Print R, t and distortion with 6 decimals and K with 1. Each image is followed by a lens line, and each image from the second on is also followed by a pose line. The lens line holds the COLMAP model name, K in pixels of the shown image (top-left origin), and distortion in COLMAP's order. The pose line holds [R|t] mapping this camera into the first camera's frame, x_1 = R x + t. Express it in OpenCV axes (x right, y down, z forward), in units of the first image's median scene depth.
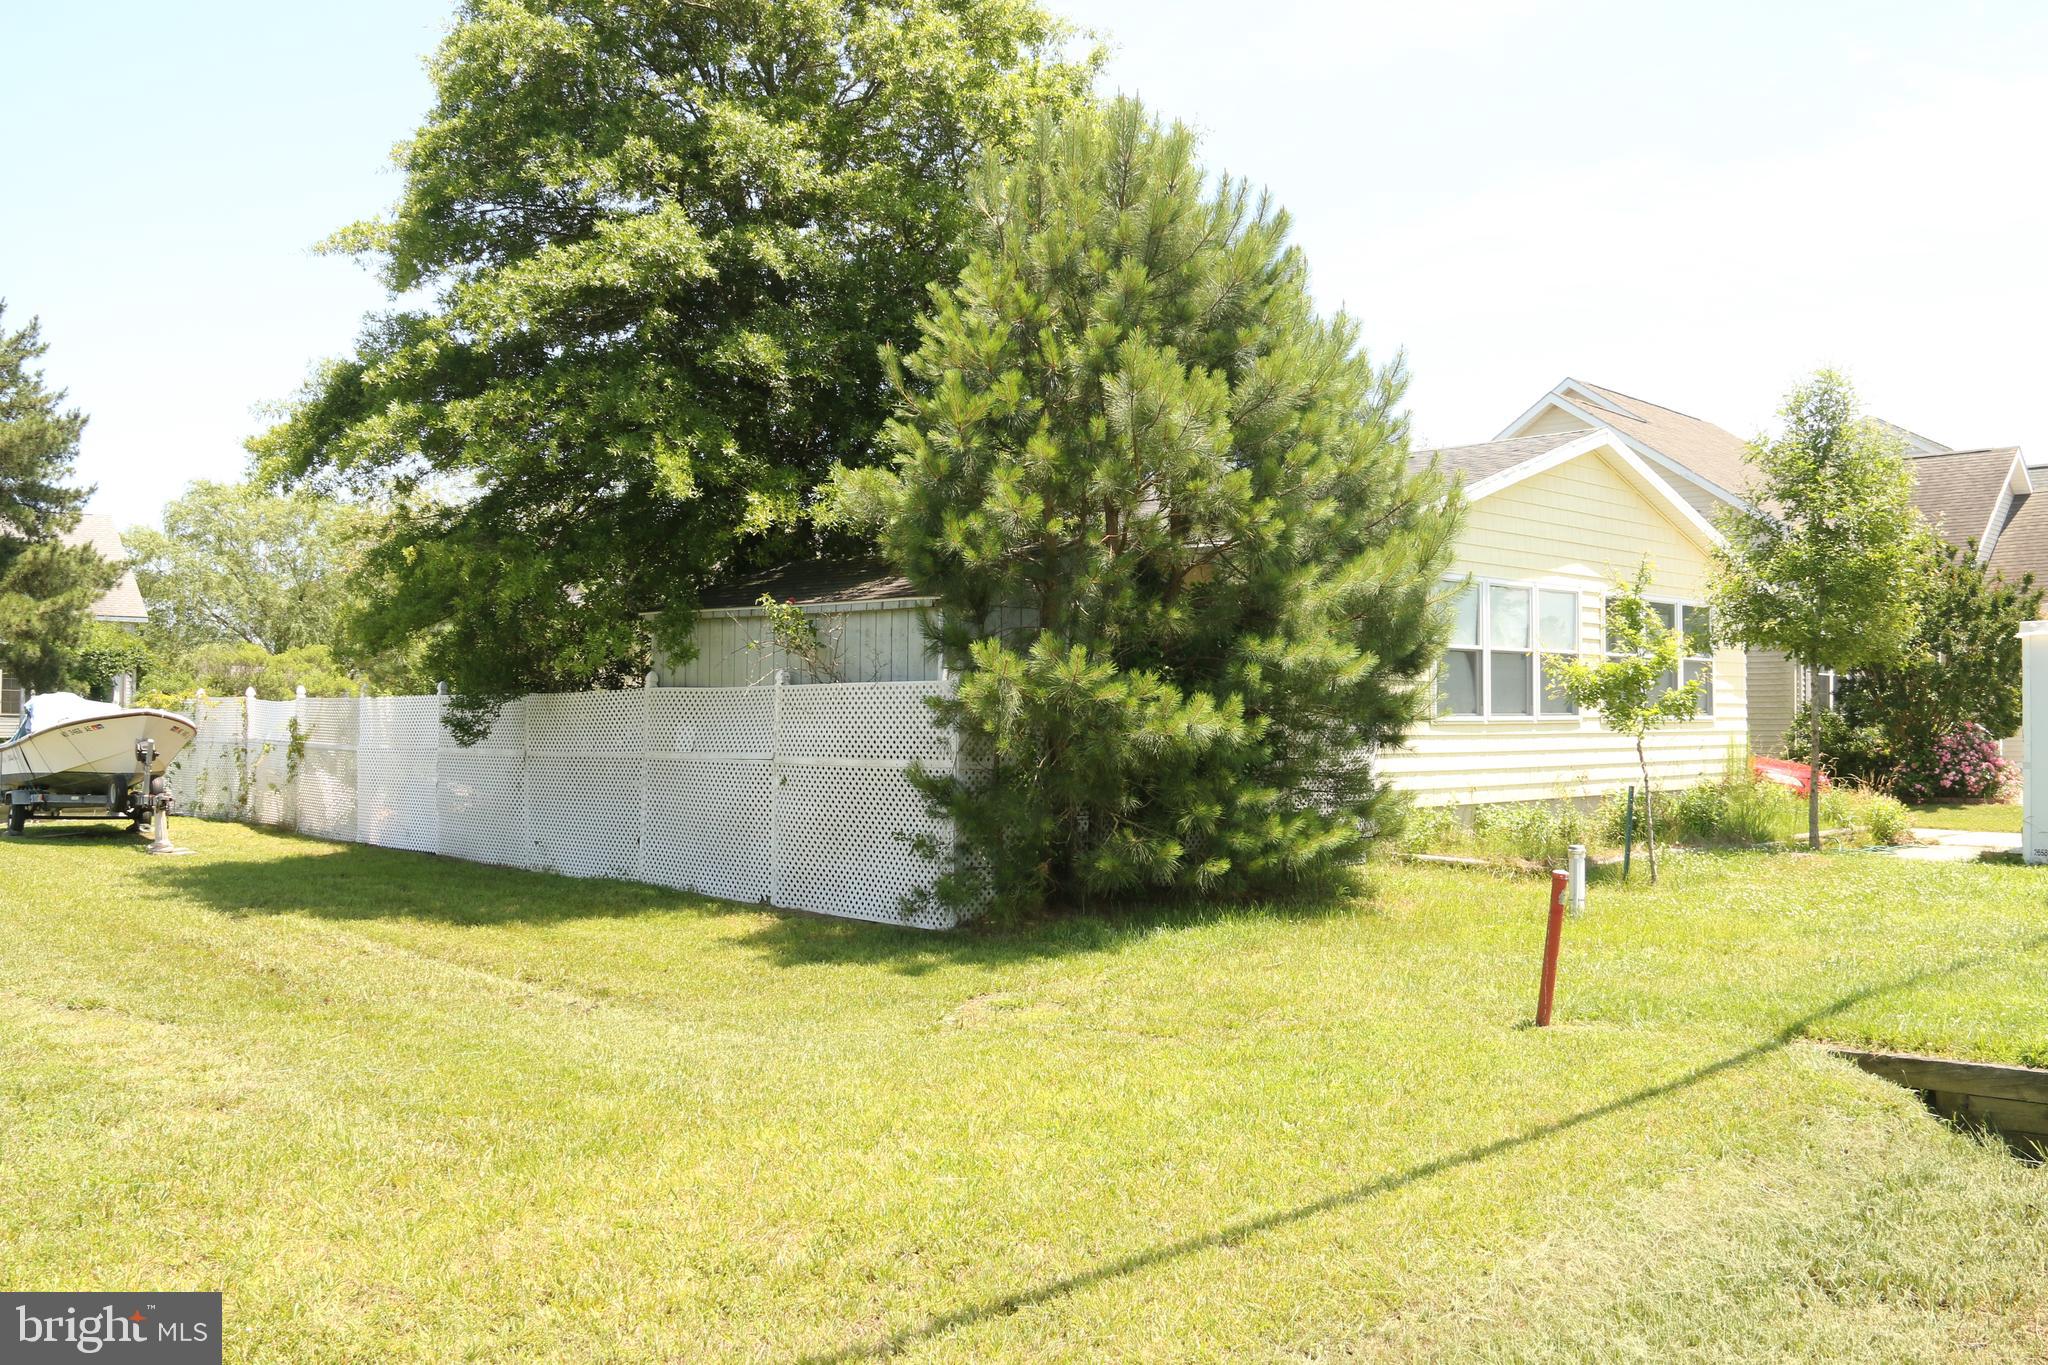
lens RADIAL K [[1868.9, 0, 1024.0], [0, 1868.9, 682.5], [0, 0, 1]] dist [-0.175744, 0.166737]
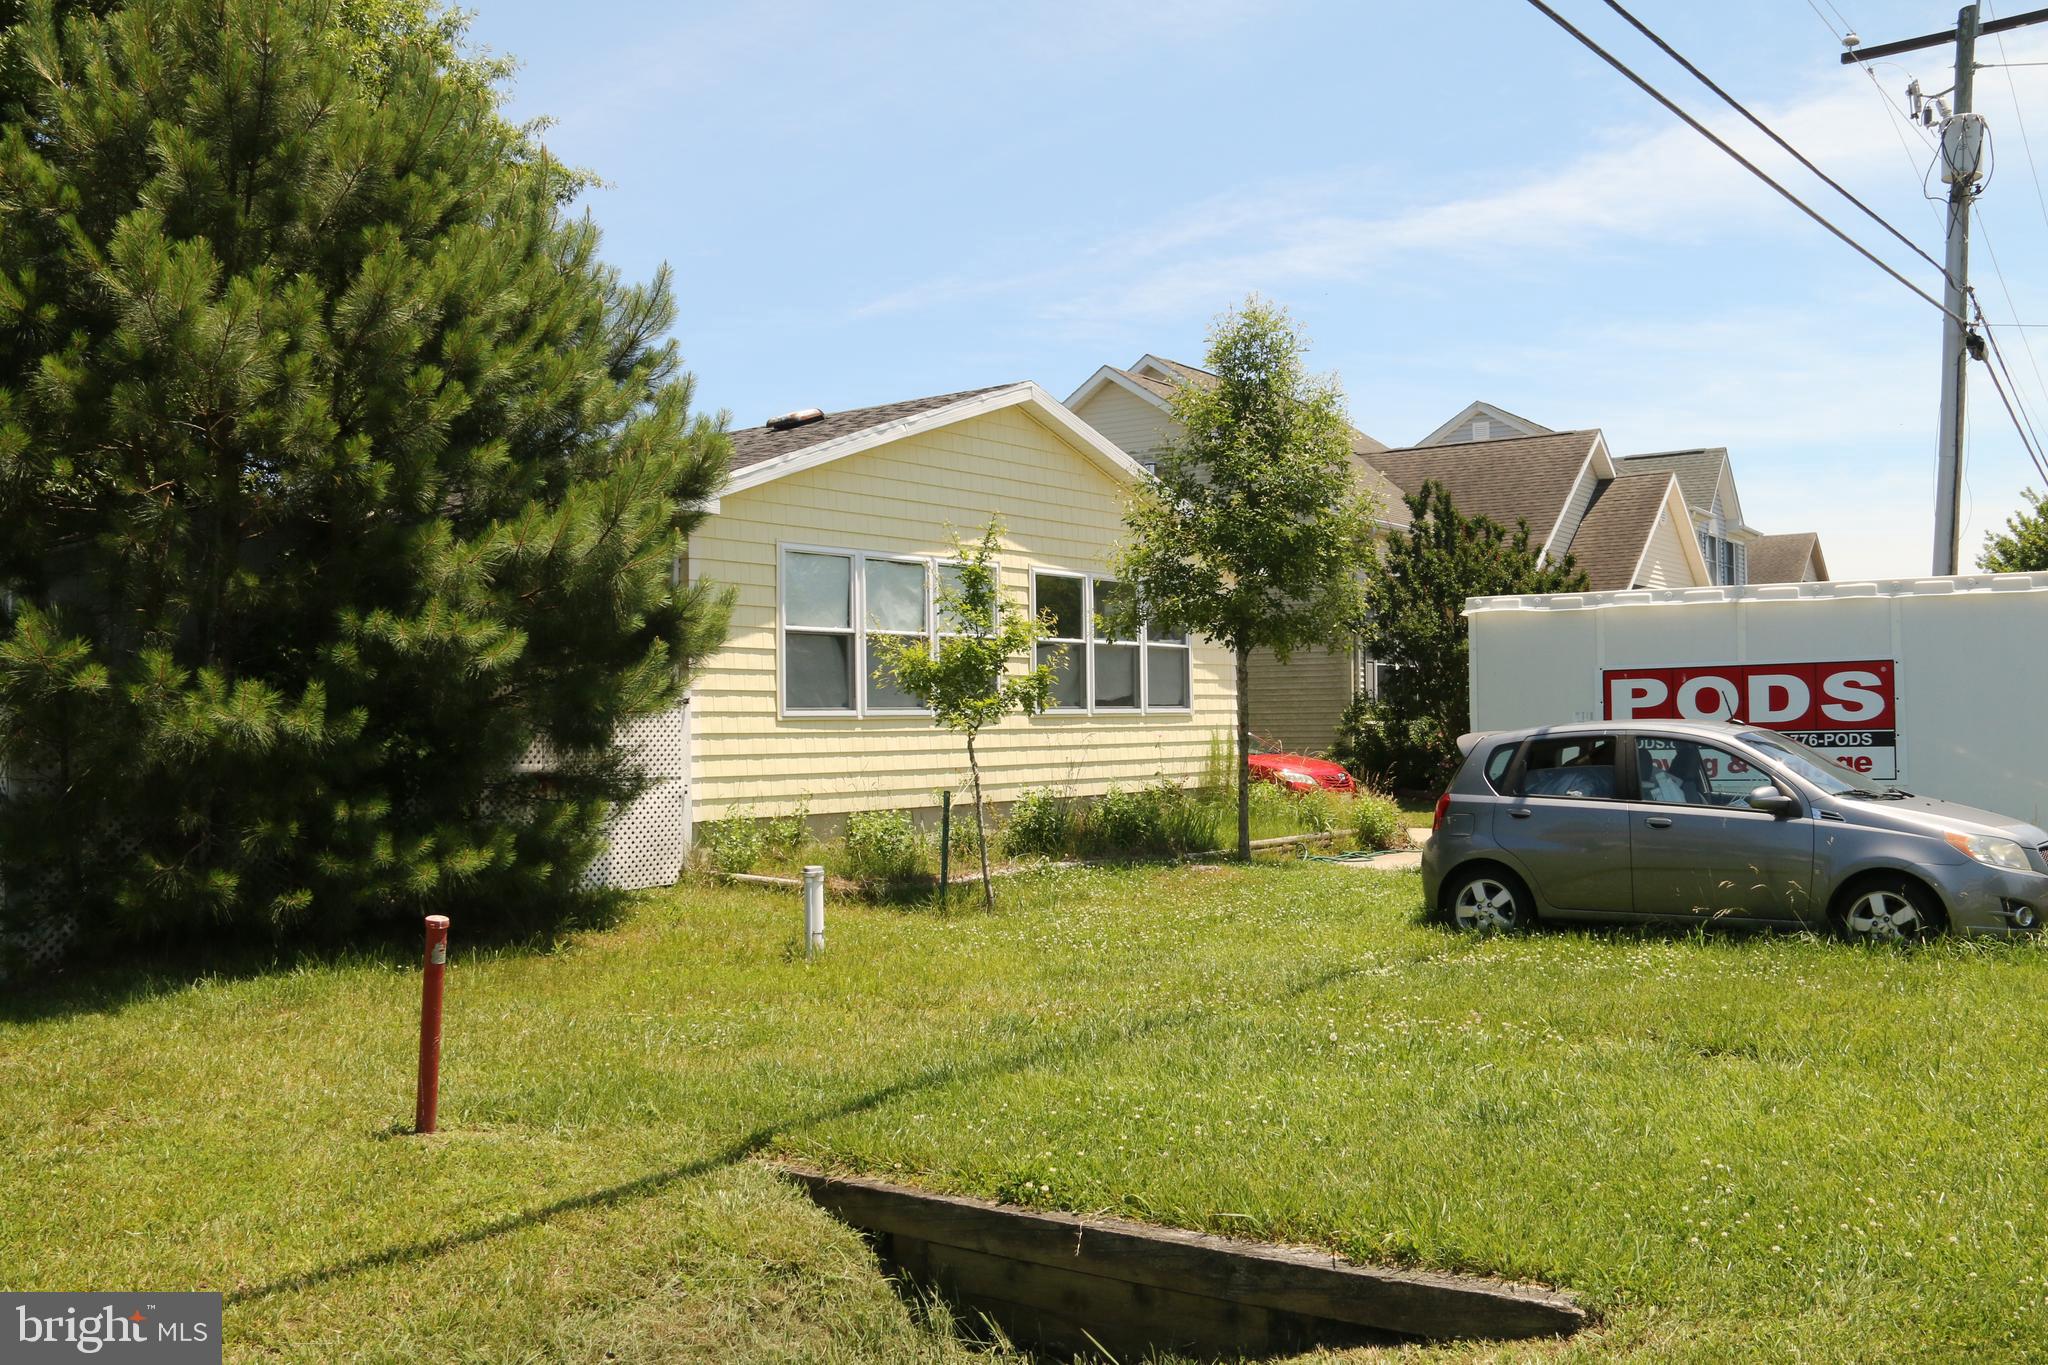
lens RADIAL K [[1868.9, 0, 1024.0], [0, 1868.9, 682.5], [0, 0, 1]] dist [-0.175744, 0.166737]
pose [[0.989786, -0.008176, 0.142329, 0.237454], [0.008432, 0.999964, -0.001193, 0.008072], [-0.142315, 0.002381, 0.989819, 0.149917]]
